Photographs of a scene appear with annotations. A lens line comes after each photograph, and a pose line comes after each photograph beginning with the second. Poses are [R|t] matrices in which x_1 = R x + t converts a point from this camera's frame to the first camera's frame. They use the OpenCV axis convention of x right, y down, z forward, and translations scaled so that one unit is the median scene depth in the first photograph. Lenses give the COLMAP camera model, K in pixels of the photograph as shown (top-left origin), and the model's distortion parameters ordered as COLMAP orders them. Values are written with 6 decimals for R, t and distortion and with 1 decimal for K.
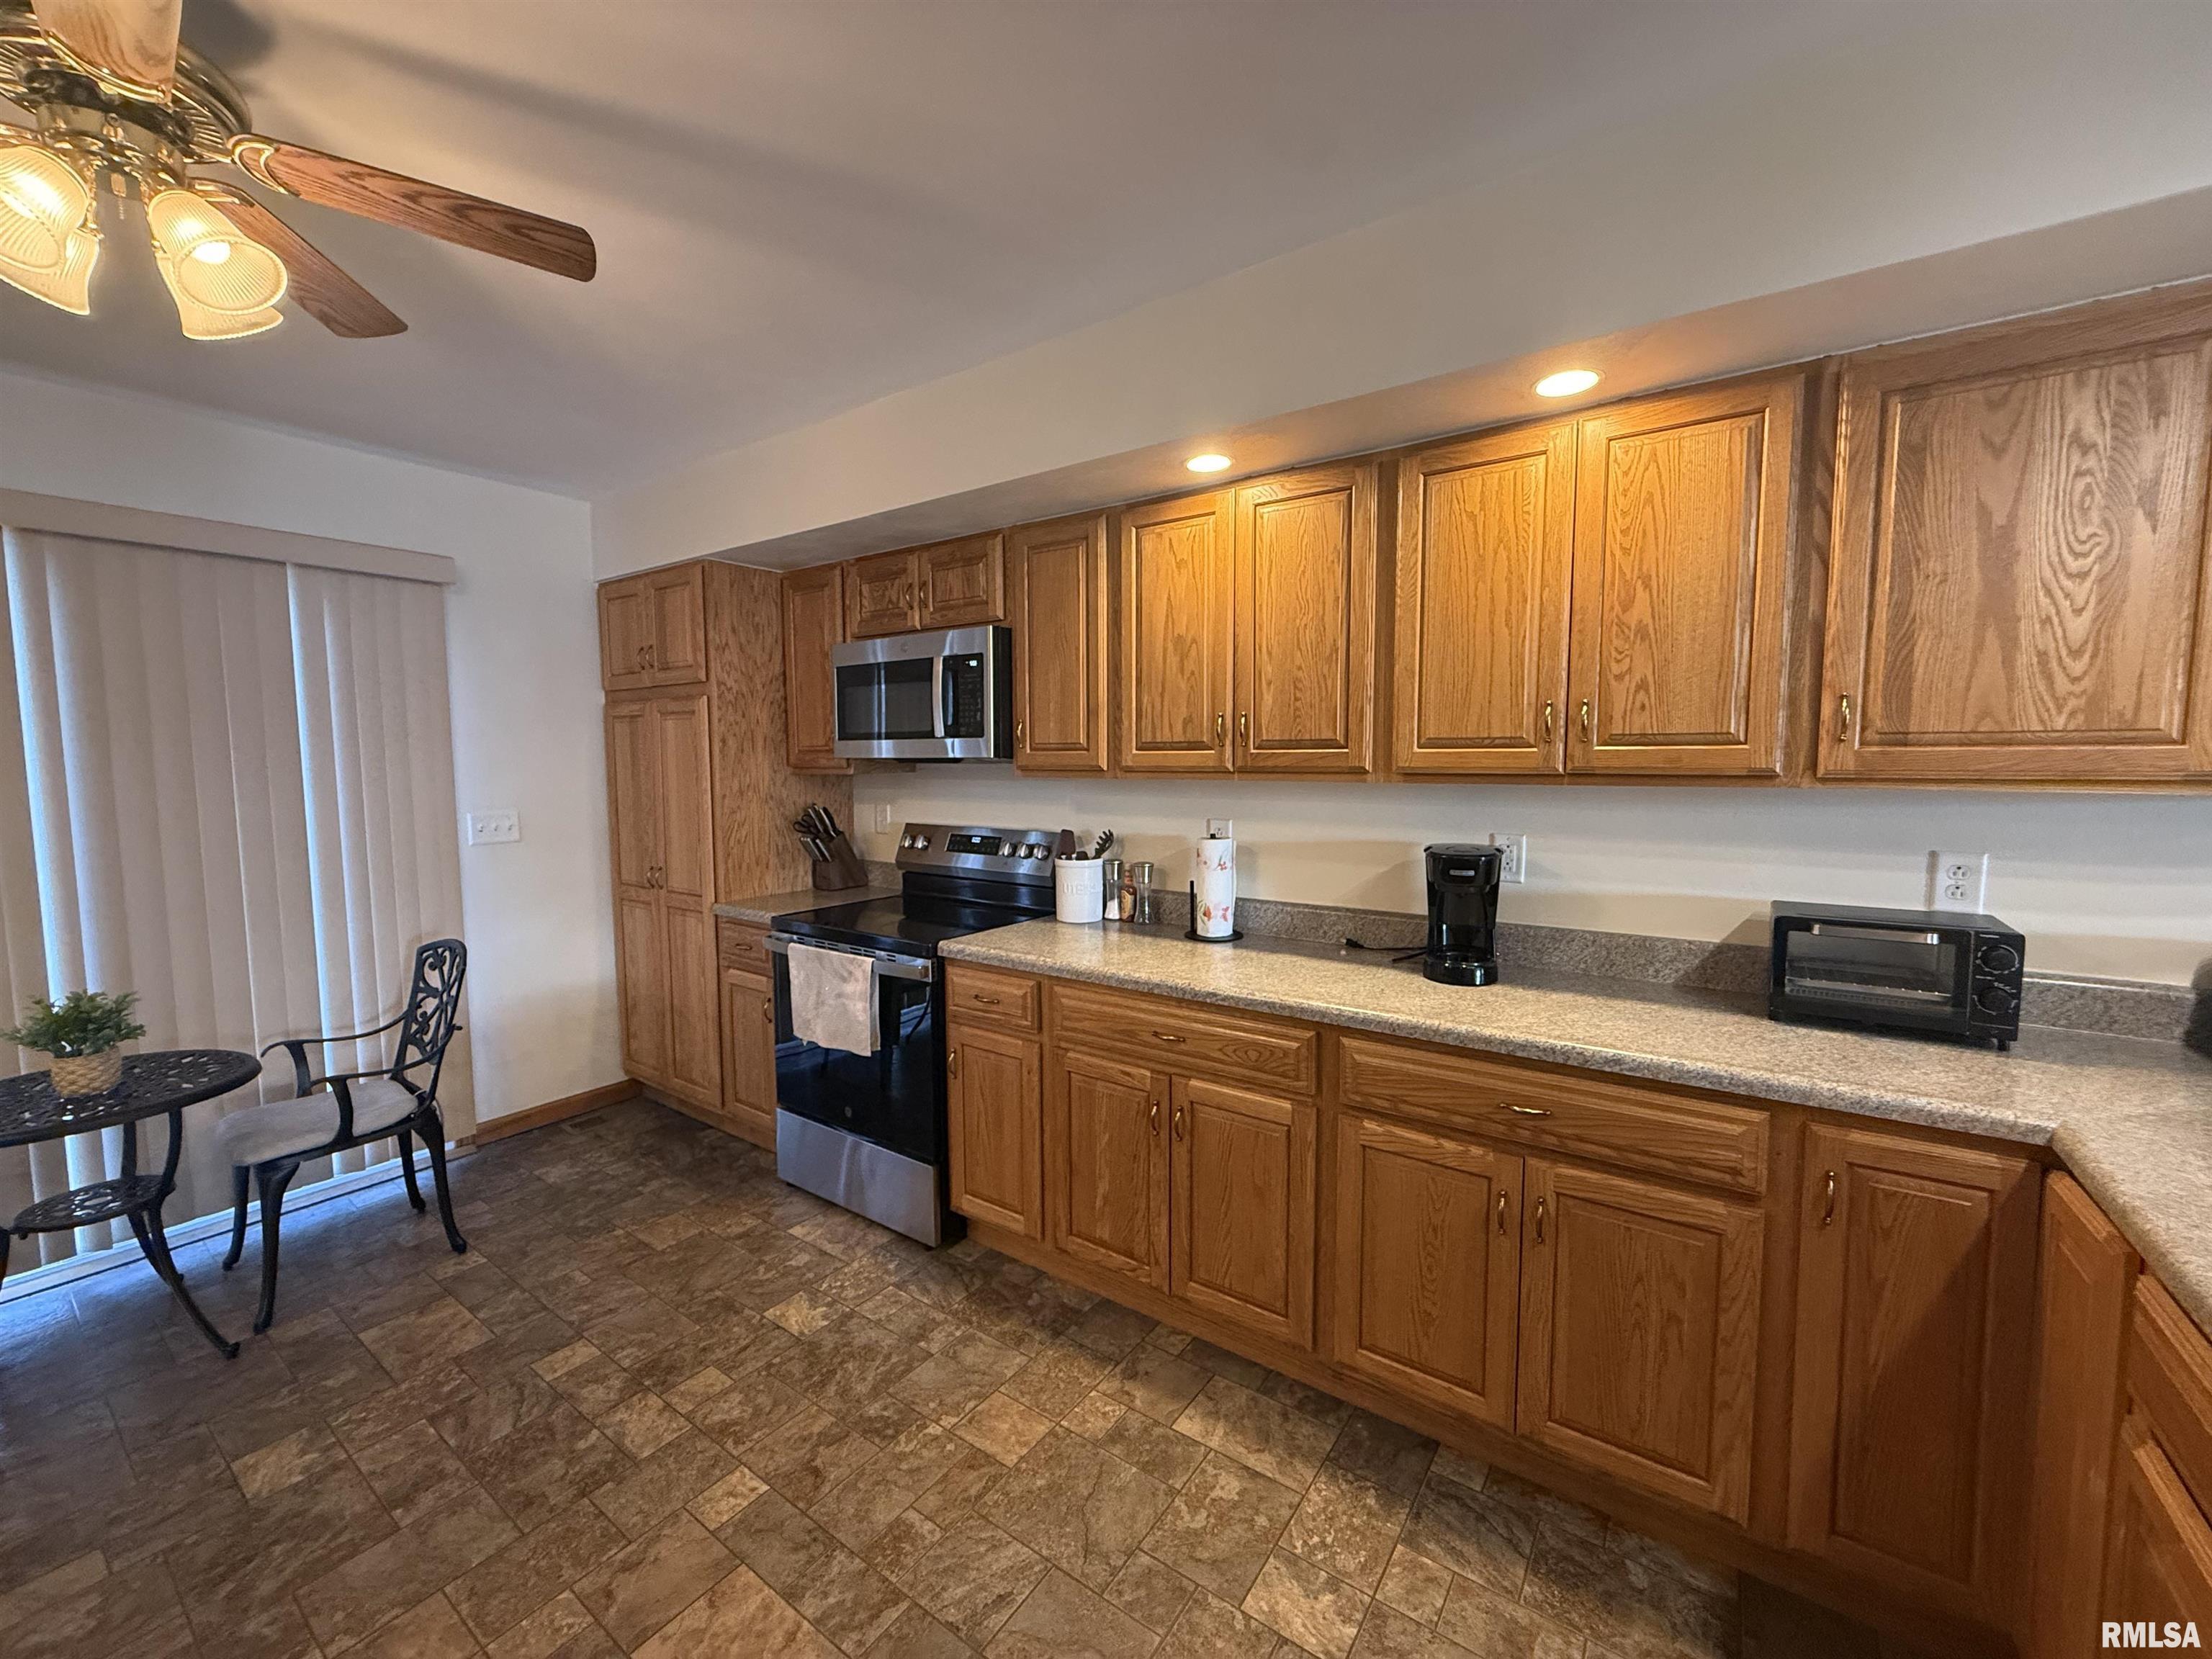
lens RADIAL K [[878.0, 0, 1100.8], [0, 878.0, 825.0], [0, 0, 1]] dist [0.000198, 0.000172]
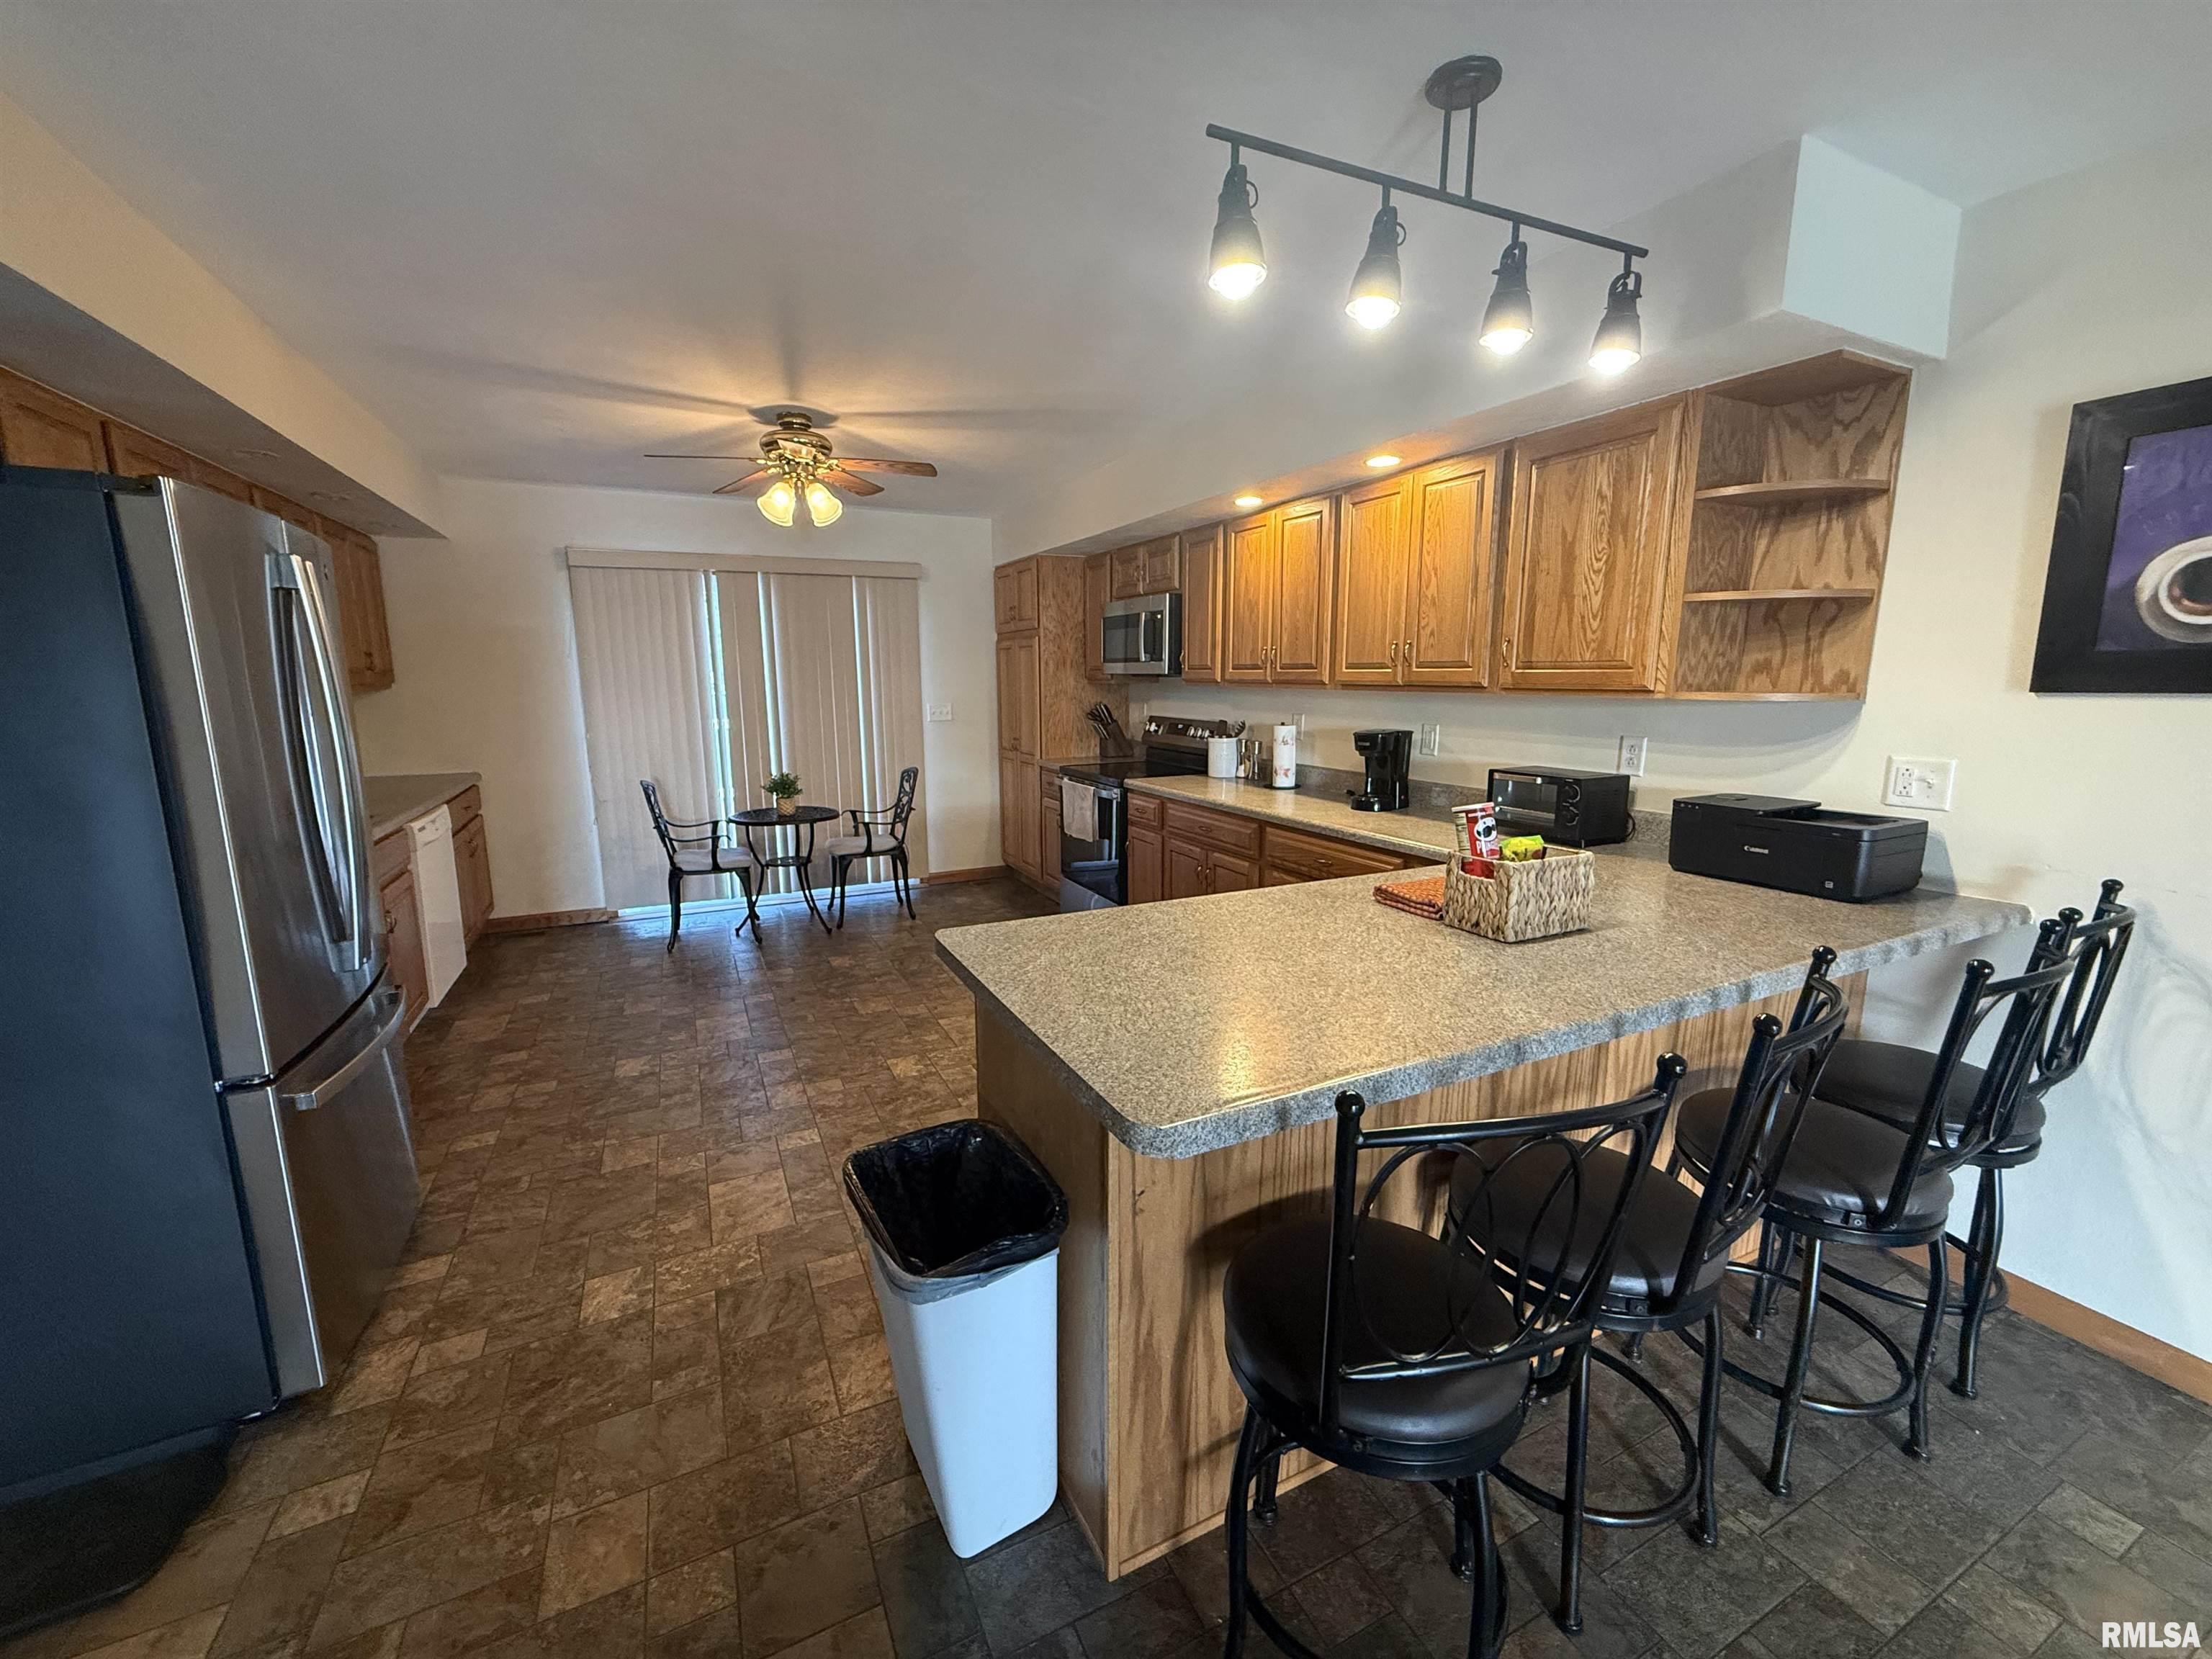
lens RADIAL K [[878.0, 0, 1100.8], [0, 878.0, 825.0], [0, 0, 1]] dist [0.000198, 0.000172]
pose [[0.879934, 0.082796, -0.467826, 0.580962], [-0.036735, 0.993607, 0.106754, 0.036136], [0.473674, -0.076751, 0.877350, -0.556259]]
